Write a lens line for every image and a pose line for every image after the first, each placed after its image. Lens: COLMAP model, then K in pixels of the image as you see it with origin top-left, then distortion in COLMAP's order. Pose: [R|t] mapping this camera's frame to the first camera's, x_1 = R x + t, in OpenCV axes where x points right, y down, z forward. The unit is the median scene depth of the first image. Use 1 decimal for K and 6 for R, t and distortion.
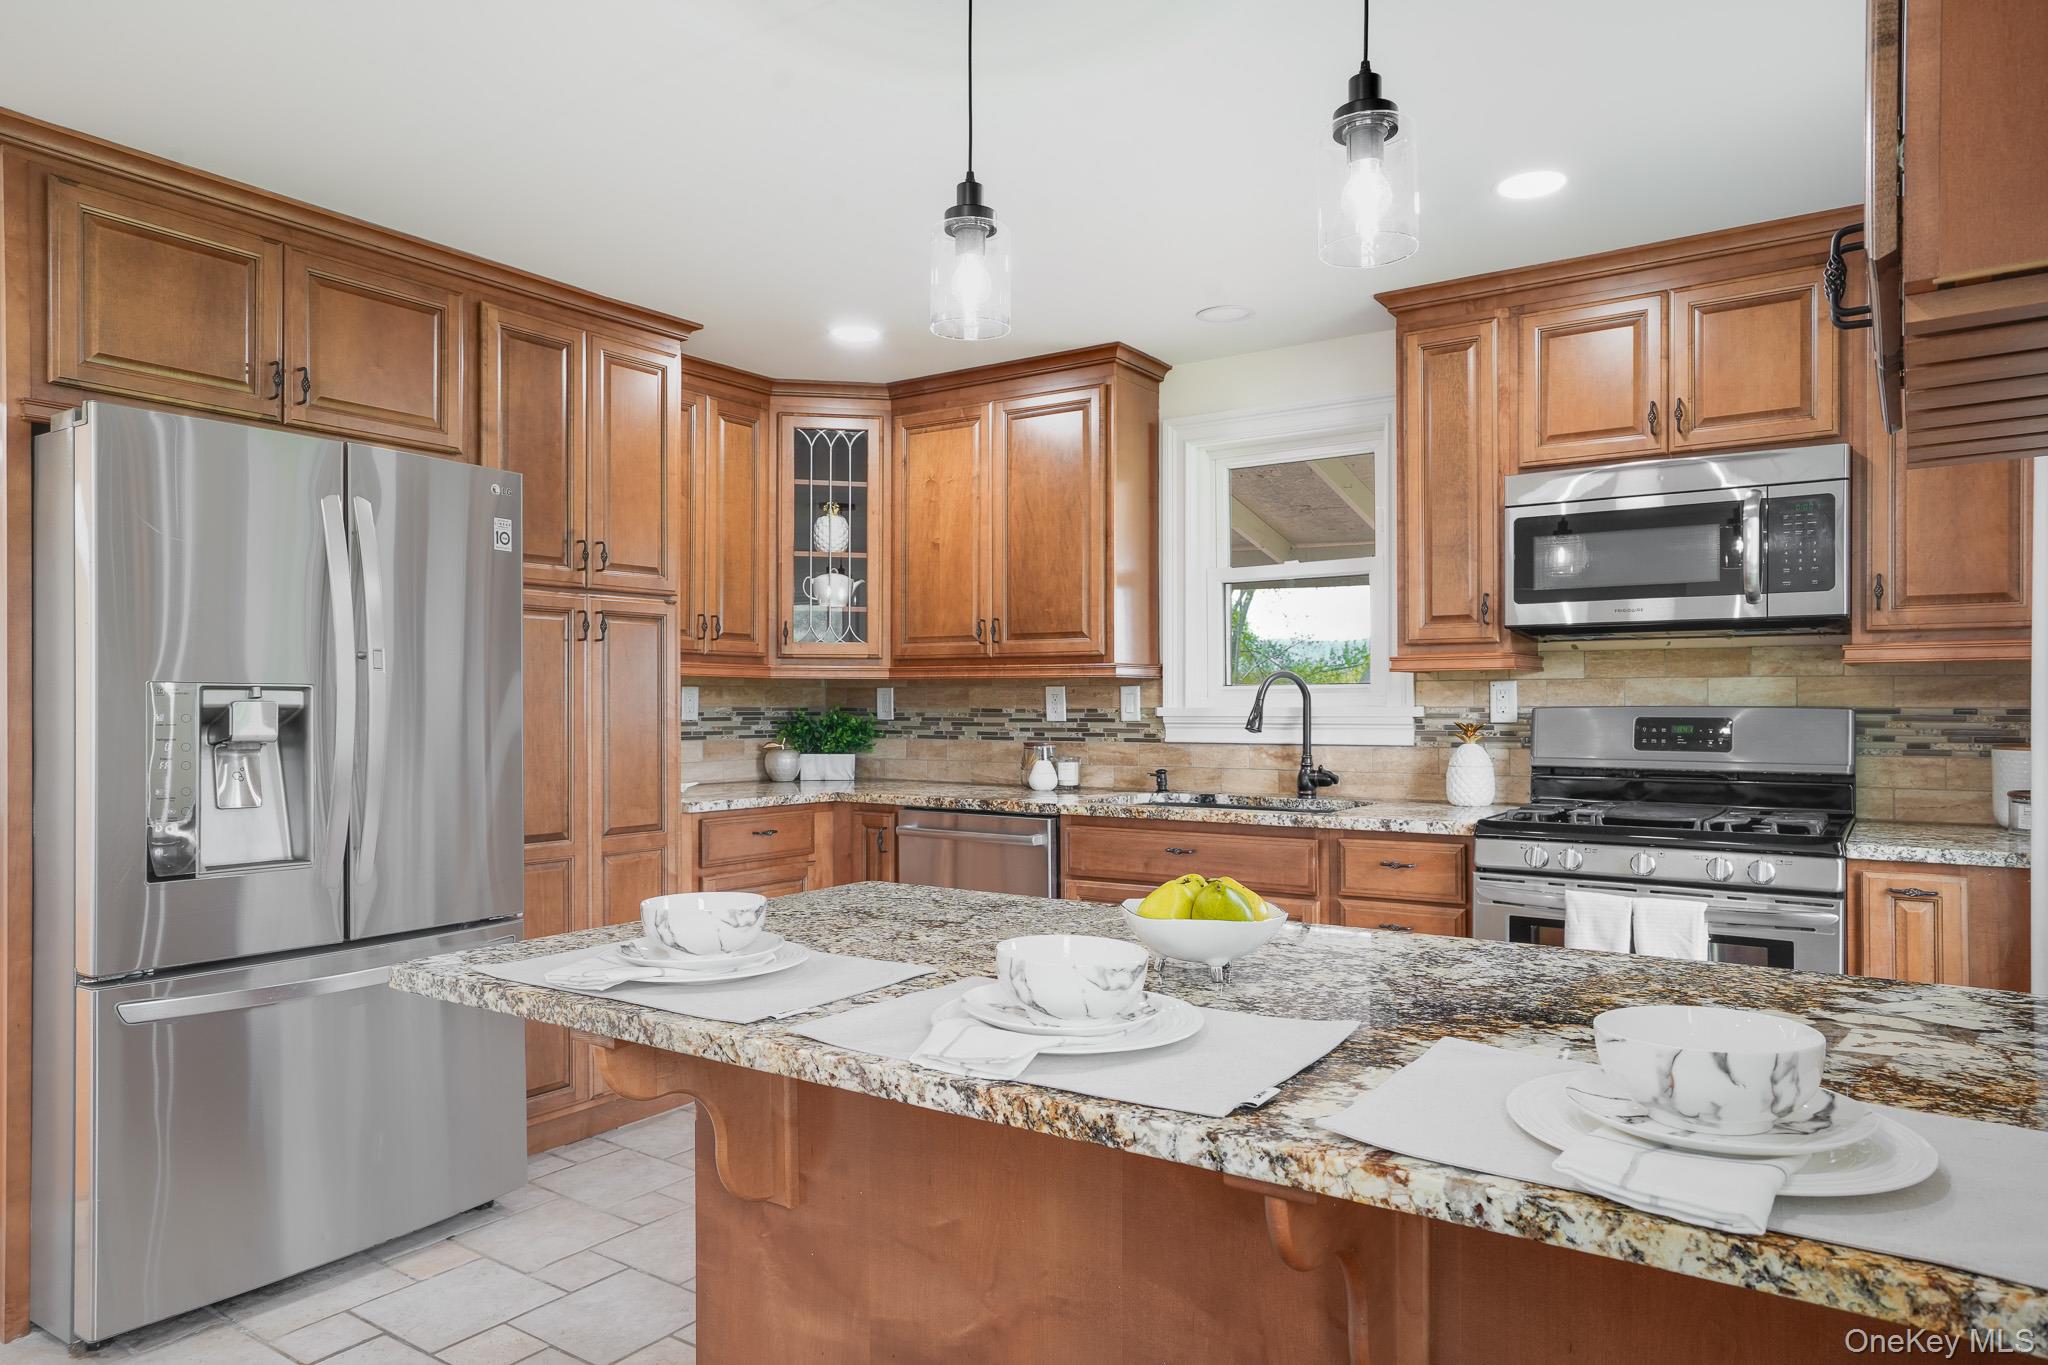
lens RADIAL K [[1304.5, 0, 1014.7], [0, 1304.5, 704.5], [0, 0, 1]] dist [0.000196, 0.000632]
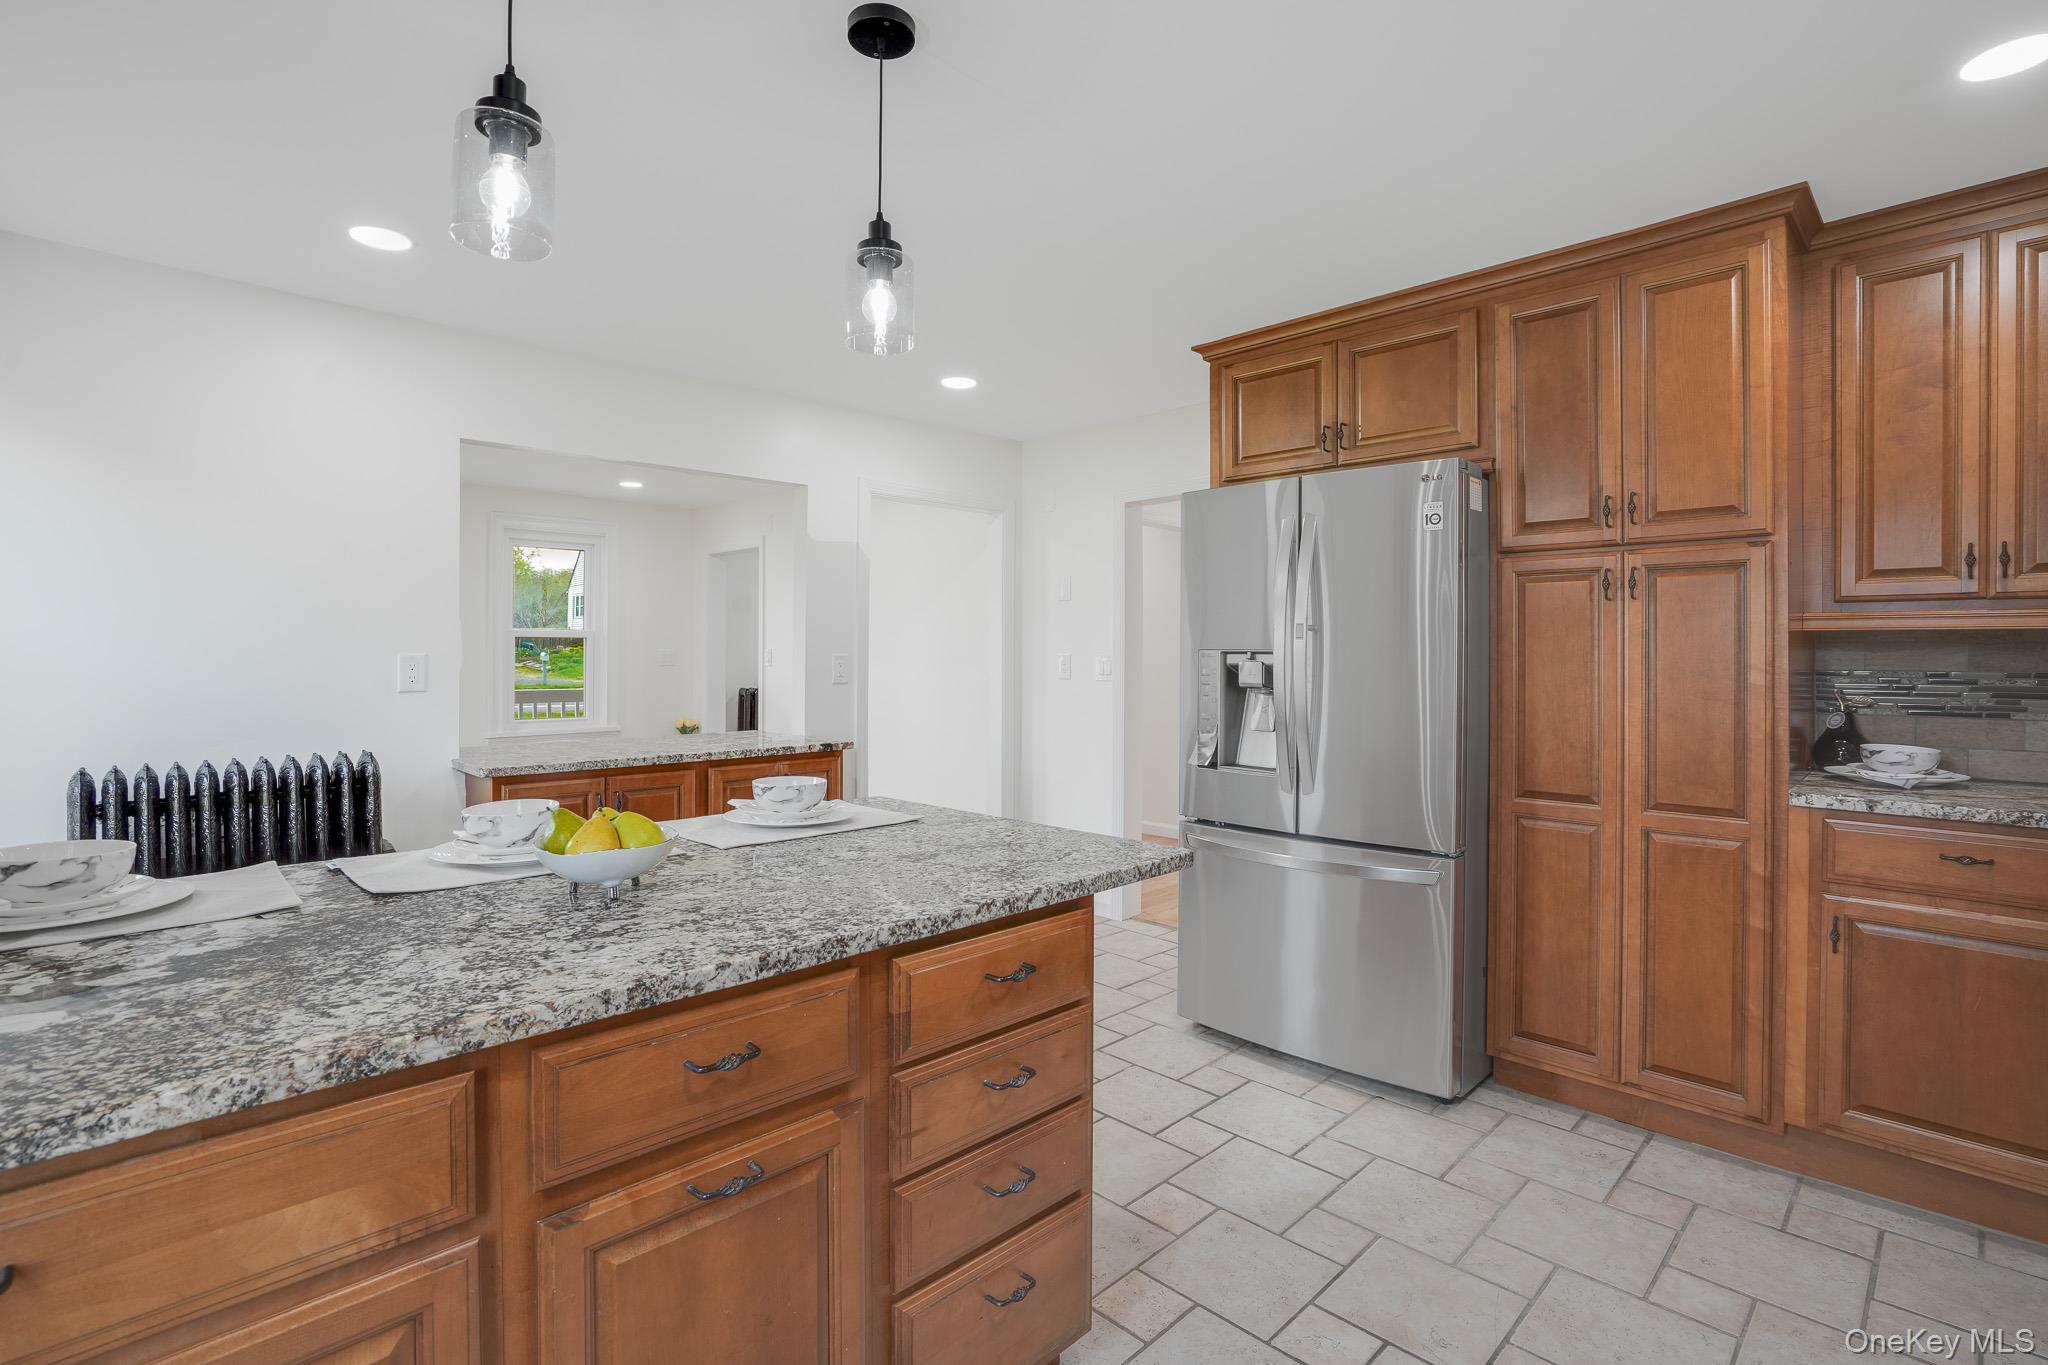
lens RADIAL K [[955.6, 0, 1031.0], [0, 955.6, 645.1], [0, 0, 1]] dist [-0.056011, 0.014913]
pose [[-0.183821, -0.008532, -0.982923, 0.458507], [-0.002649, 0.999963, -0.008184, -0.009775], [0.982956, 0.001100, -0.183837, 0.764497]]
